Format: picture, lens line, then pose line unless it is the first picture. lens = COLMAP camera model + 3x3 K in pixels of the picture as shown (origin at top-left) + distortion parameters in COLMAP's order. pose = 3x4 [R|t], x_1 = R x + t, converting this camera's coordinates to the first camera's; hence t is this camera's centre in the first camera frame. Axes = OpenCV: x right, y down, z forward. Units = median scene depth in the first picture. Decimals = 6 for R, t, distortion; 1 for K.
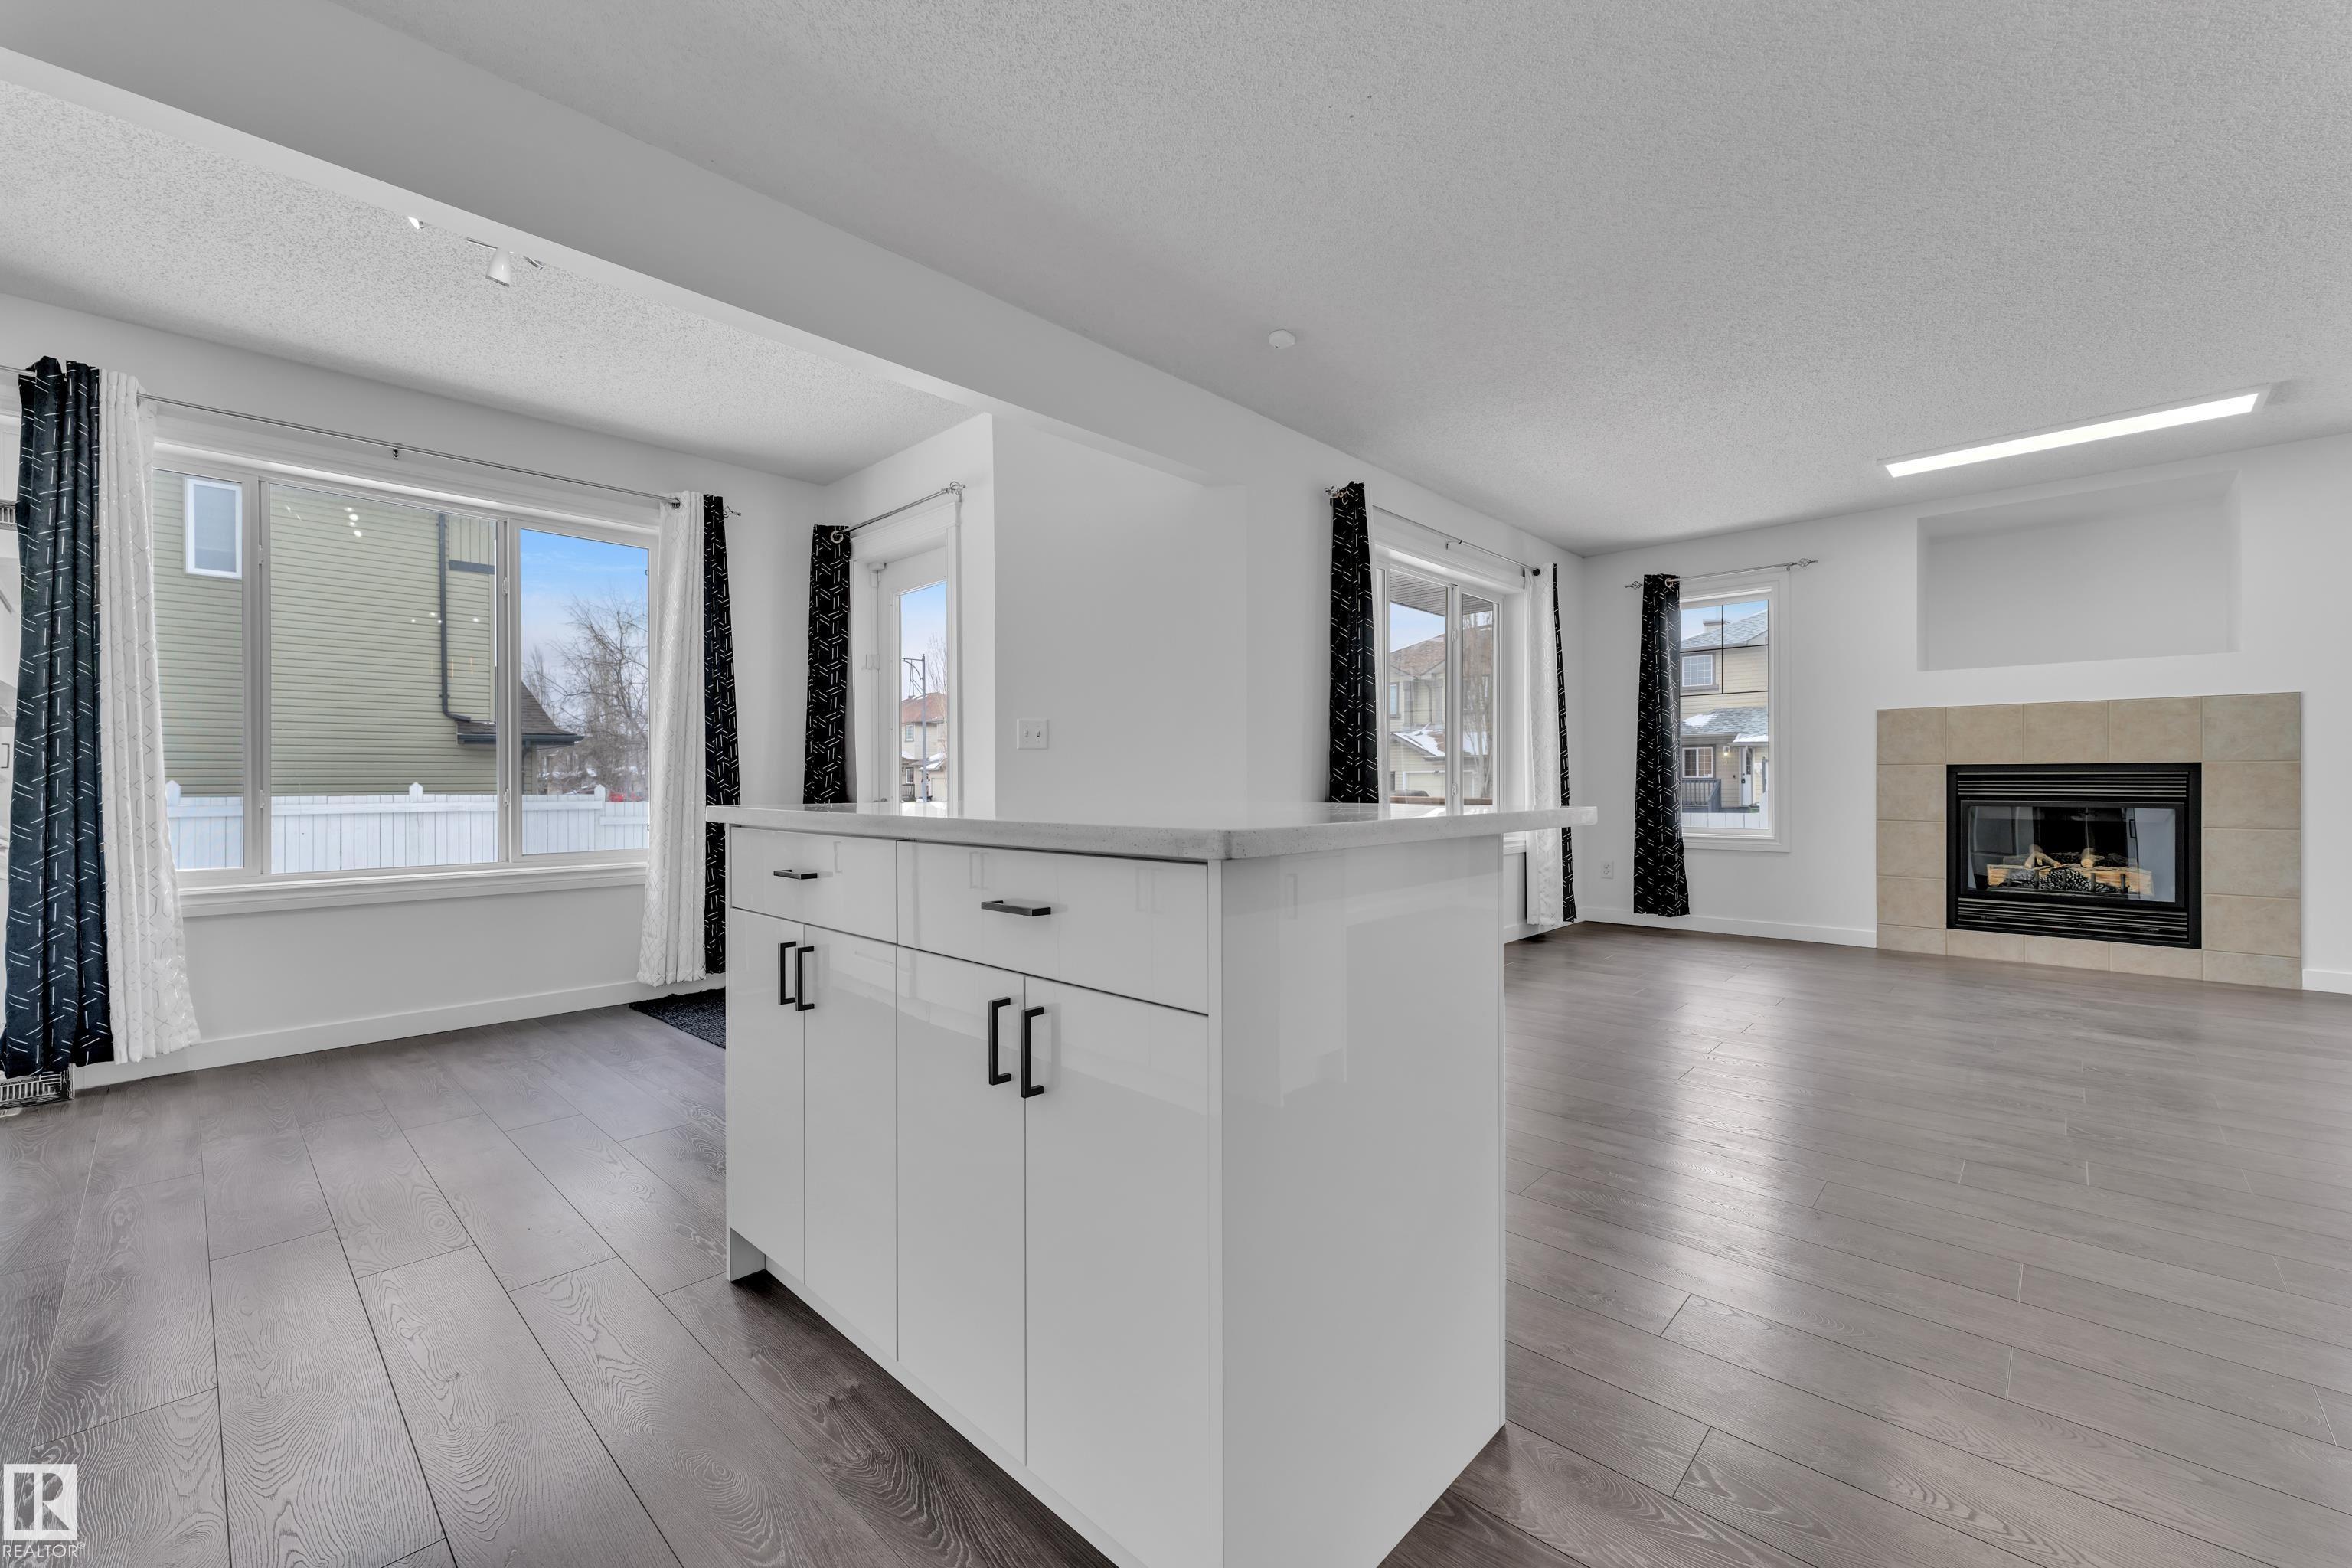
lens RADIAL K [[944.0, 0, 1171.4], [0, 944.0, 779.5], [0, 0, 1]] dist [-0.000022, 0.000039]
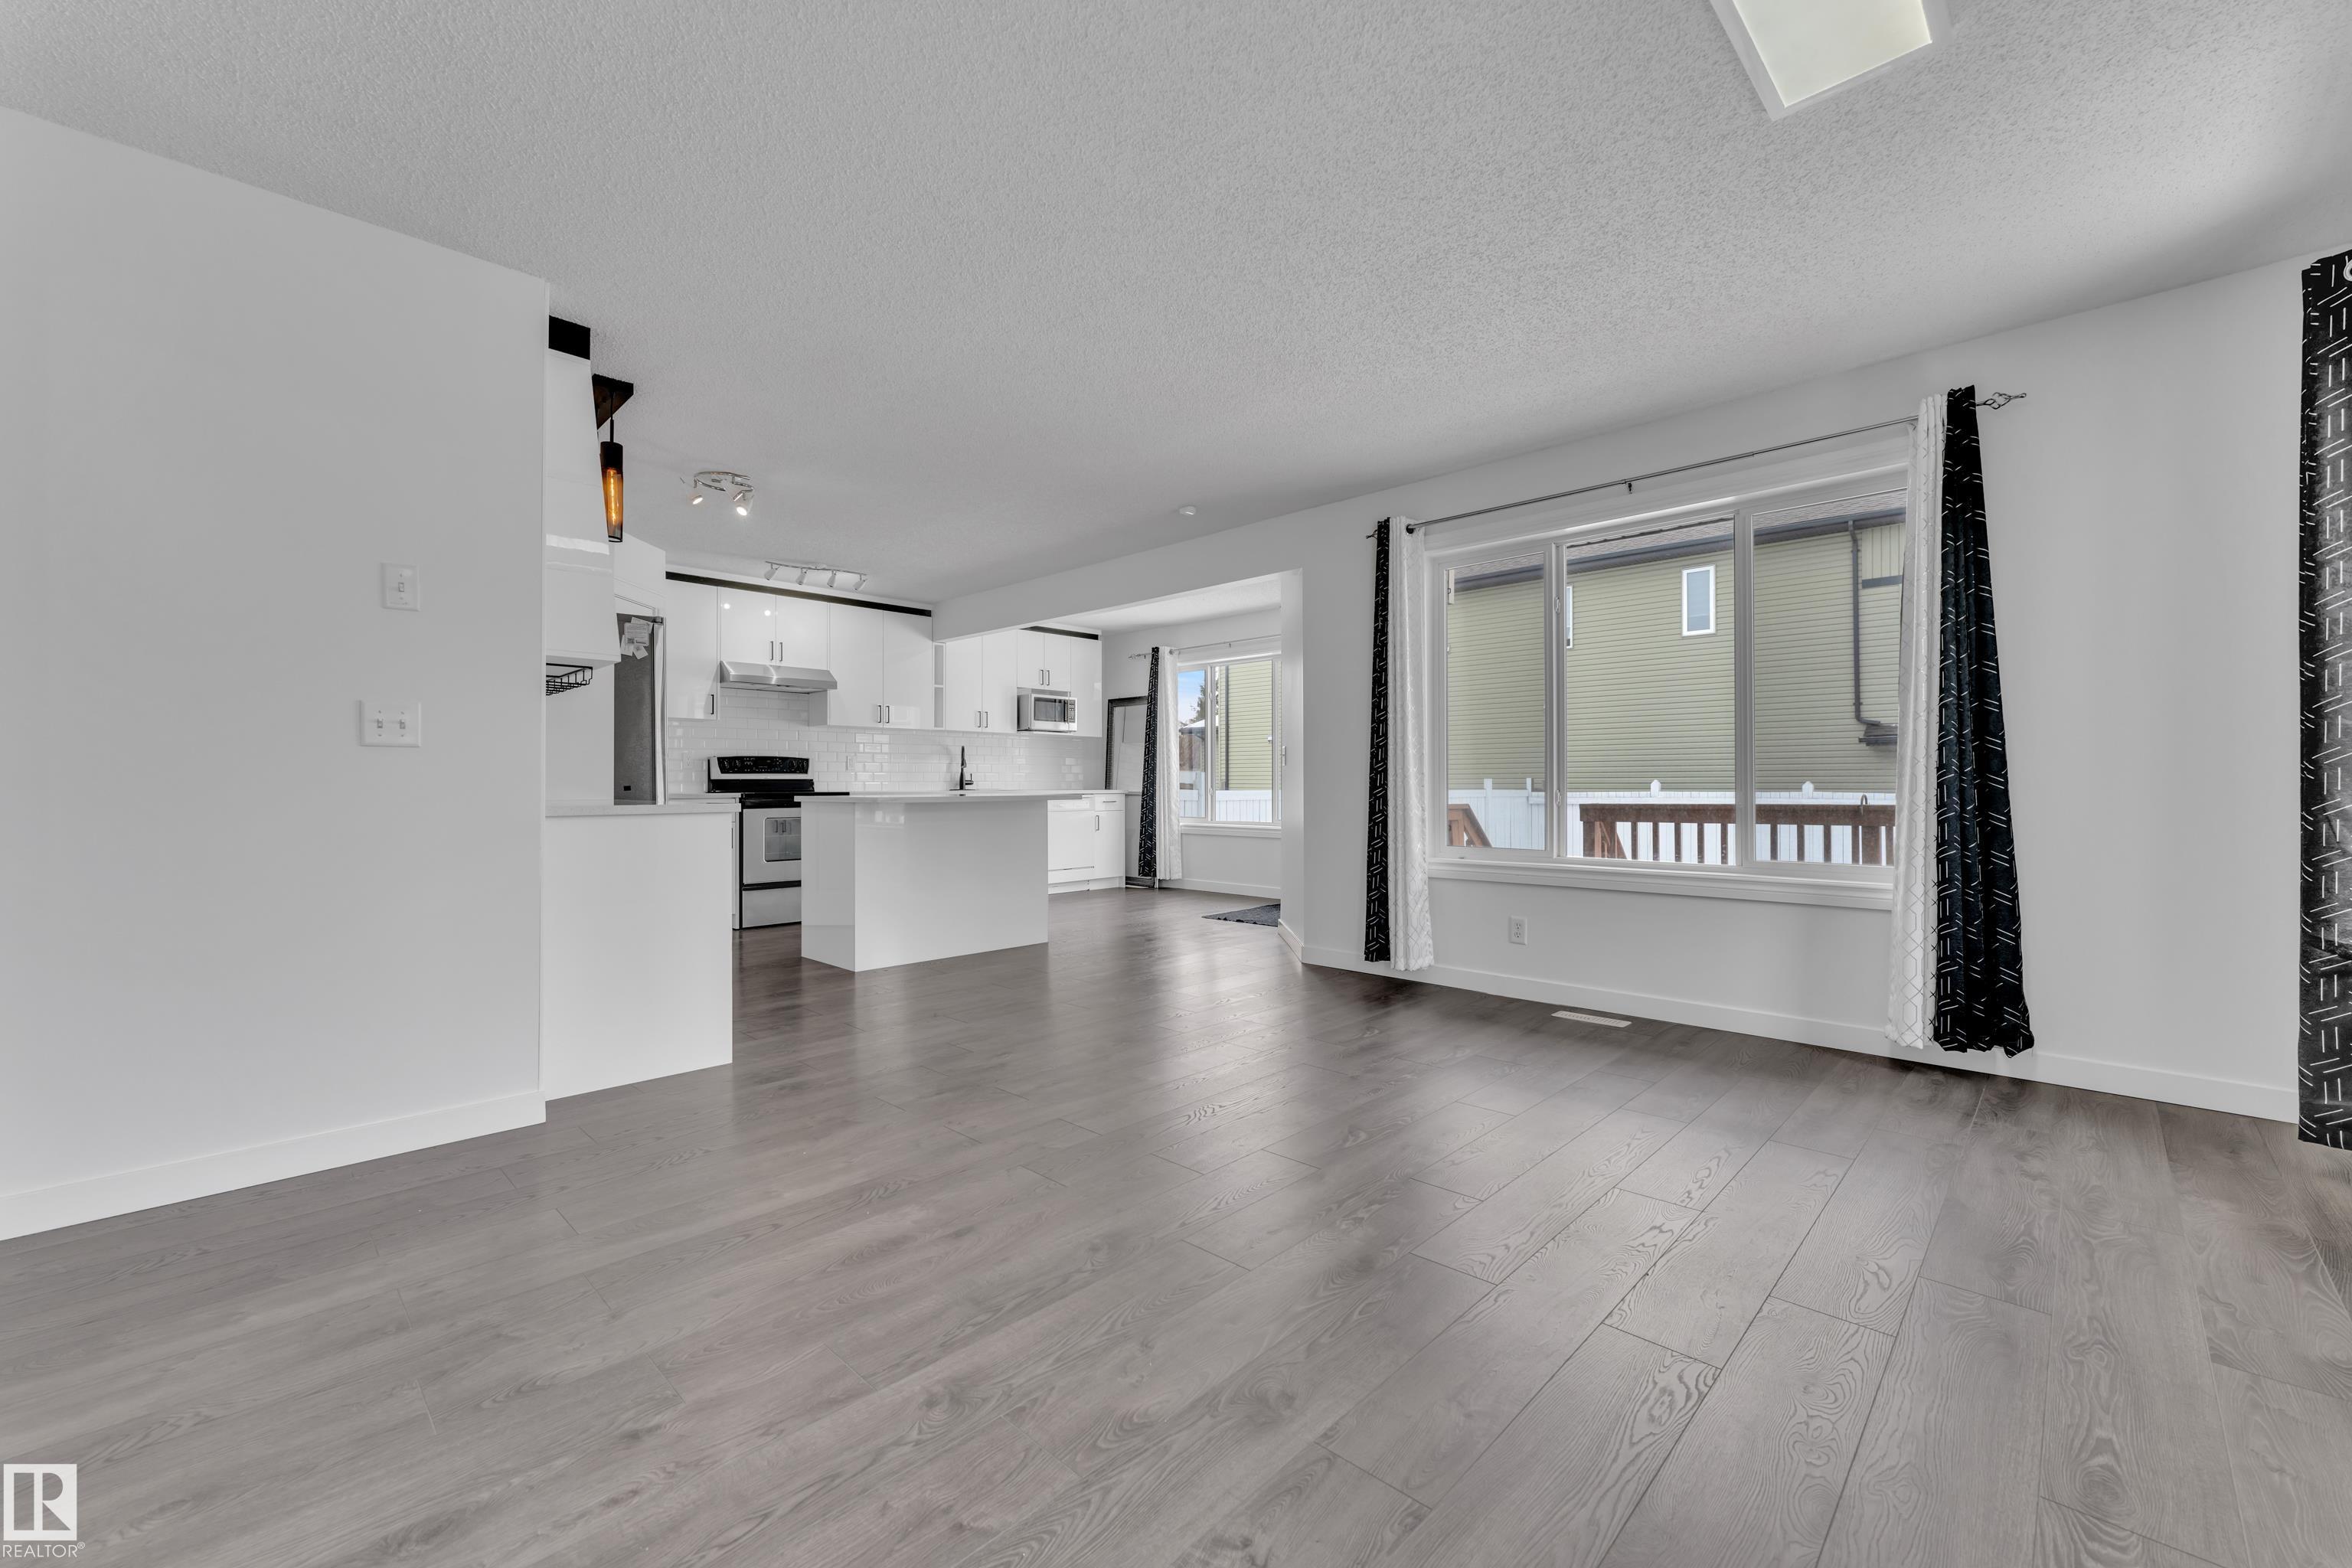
lens RADIAL K [[944.0, 0, 1171.4], [0, 944.0, 779.5], [0, 0, 1]] dist [-0.000022, 0.000039]
pose [[-0.013579, -0.000545, -0.999908, 1.072050], [0.004870, 0.999988, -0.000611, -0.006220], [0.999896, -0.004878, -0.013576, 0.619434]]
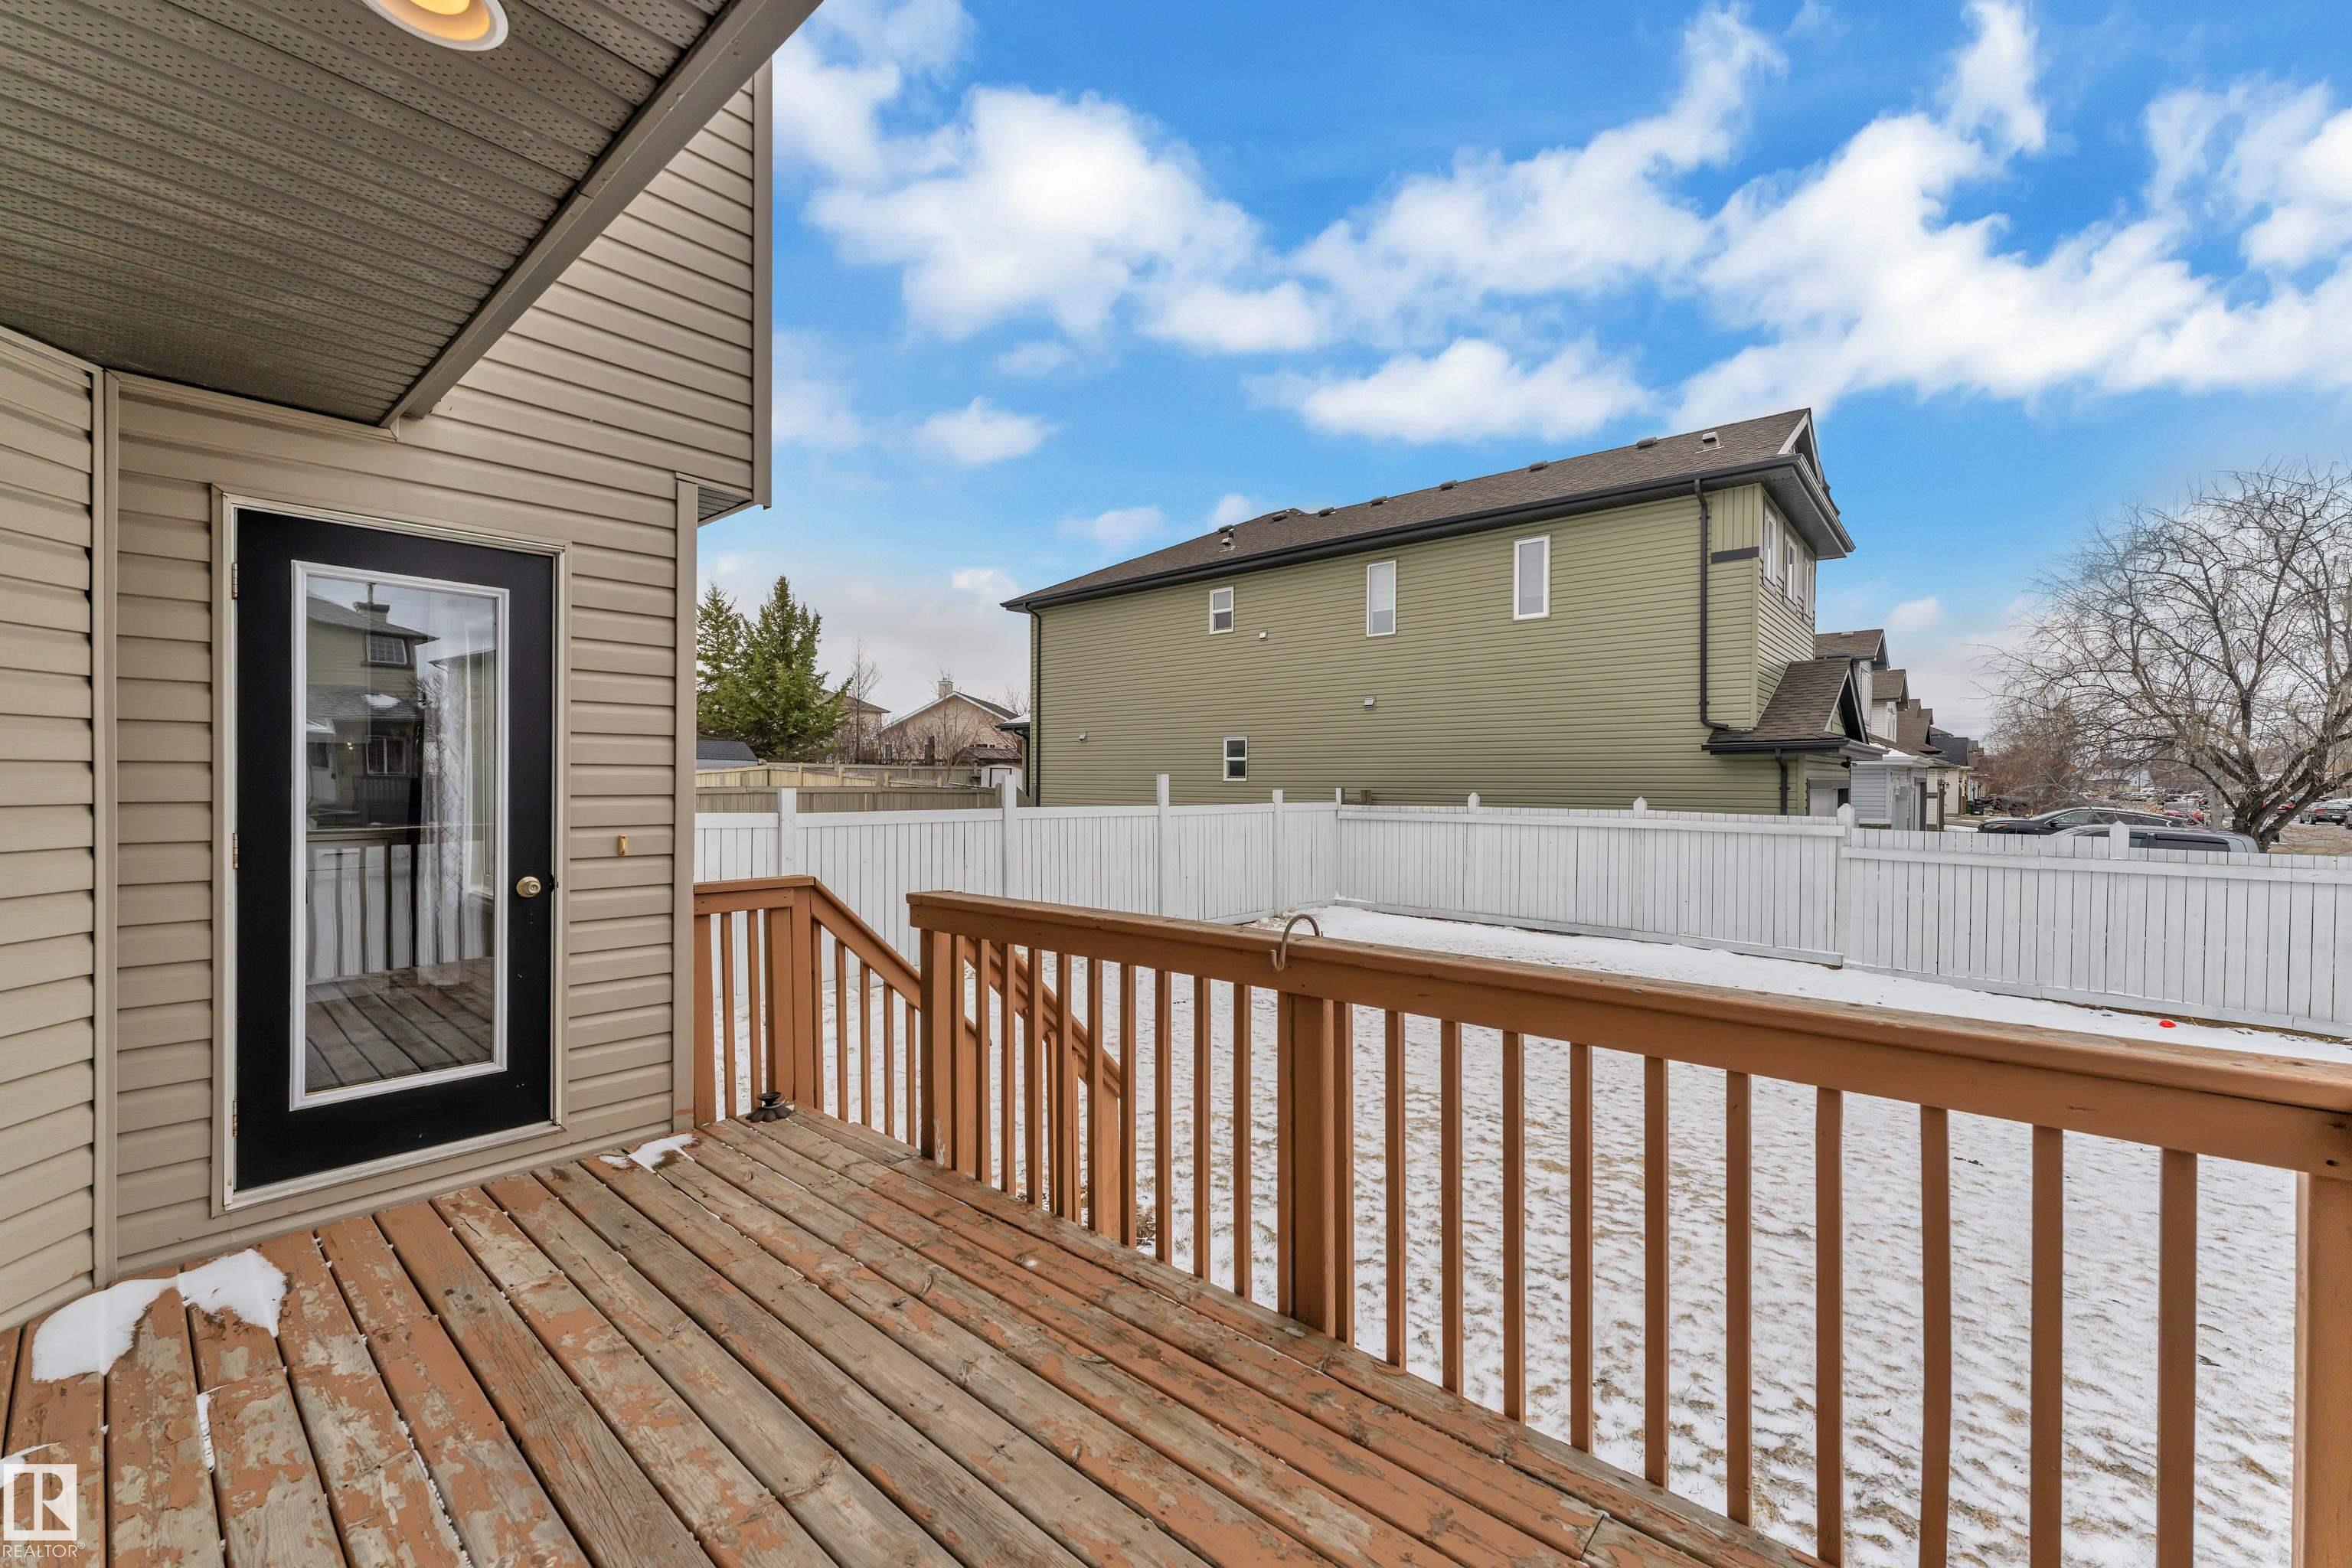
lens RADIAL K [[948.8, 0, 1170.3], [0, 948.8, 793.1], [0, 0, 1]] dist [0.000048, 0.000000]
pose [[0.041523, 0.020236, -0.998933, 0.415012], [-0.000987, 0.999795, 0.020212, -0.055814], [0.999137, 0.000147, 0.041534, 1.330410]]
